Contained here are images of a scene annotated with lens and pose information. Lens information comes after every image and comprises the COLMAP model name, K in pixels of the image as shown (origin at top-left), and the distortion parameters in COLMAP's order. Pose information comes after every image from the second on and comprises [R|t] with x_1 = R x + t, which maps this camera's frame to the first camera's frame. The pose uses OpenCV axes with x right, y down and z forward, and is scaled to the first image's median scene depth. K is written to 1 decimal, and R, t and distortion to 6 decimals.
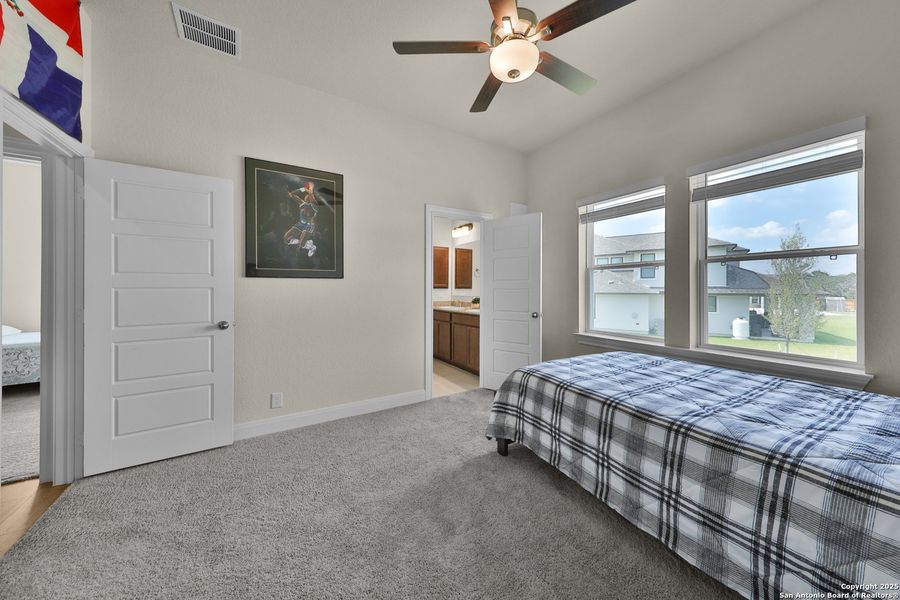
lens RADIAL K [[306.7, 0, 454.3], [0, 306.7, 295.5], [0, 0, 1]] dist [0.000884, 0.000016]
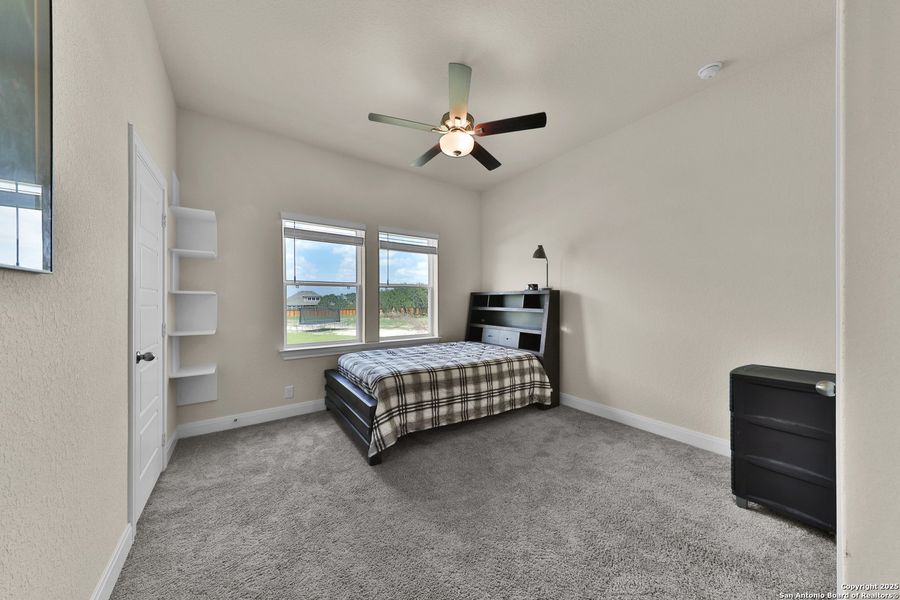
lens RADIAL K [[306.7, 0, 454.3], [0, 306.7, 295.5], [0, 0, 1]] dist [0.000884, 0.000016]
pose [[-0.065851, 0.010243, 0.997777, -1.145666], [0.018021, 0.999796, -0.009075, -0.051787], [-0.997667, 0.017383, -0.066022, 1.001235]]
